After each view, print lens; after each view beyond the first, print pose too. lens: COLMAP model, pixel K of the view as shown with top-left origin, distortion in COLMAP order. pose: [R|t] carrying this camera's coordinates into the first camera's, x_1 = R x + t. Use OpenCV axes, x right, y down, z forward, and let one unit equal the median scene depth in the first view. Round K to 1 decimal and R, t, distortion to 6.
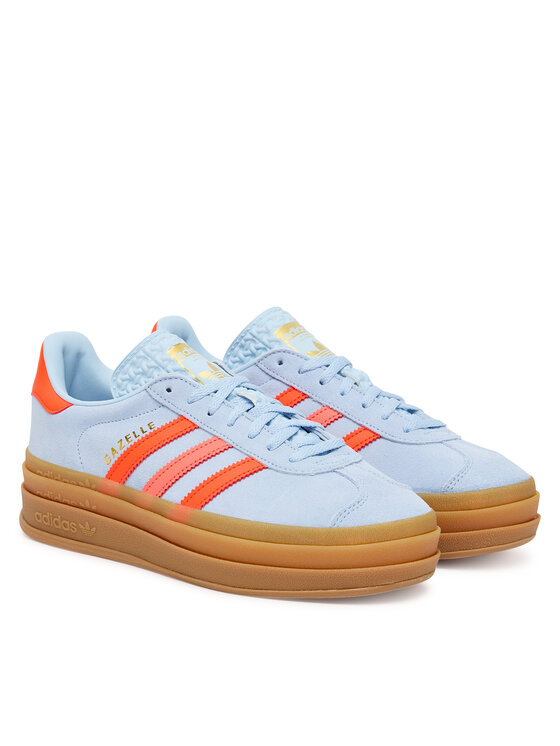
lens RADIAL K [[1962.7, 0, 280.0], [0, 1962.7, 373.0], [0, 0, 1]] dist [-0.014079, -0.025656]
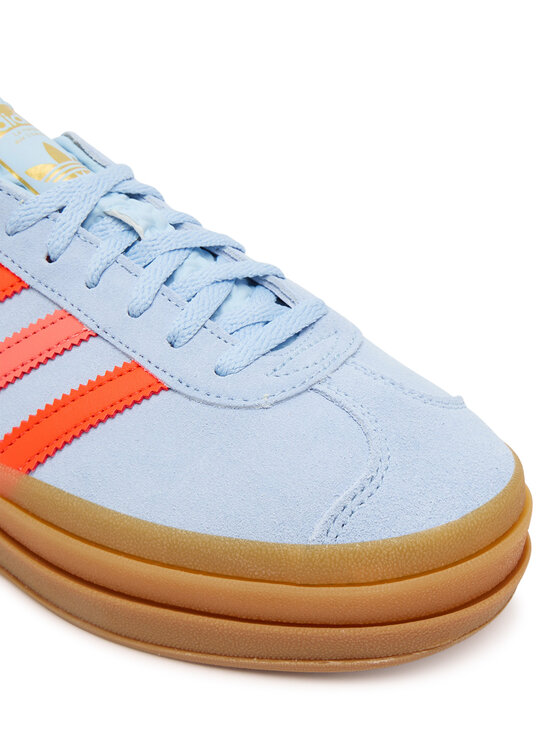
lens RADIAL K [[1136.3, 0, 280.0], [0, 1136.3, 373.0], [0, 0, 1]] dist [-0.011558, -0.052211]
pose [[0.998526, -0.043737, 0.032154, 0.011005], [0.032473, 0.955919, 0.291829, -0.032481], [-0.043501, -0.290354, 0.955930, 0.718779]]
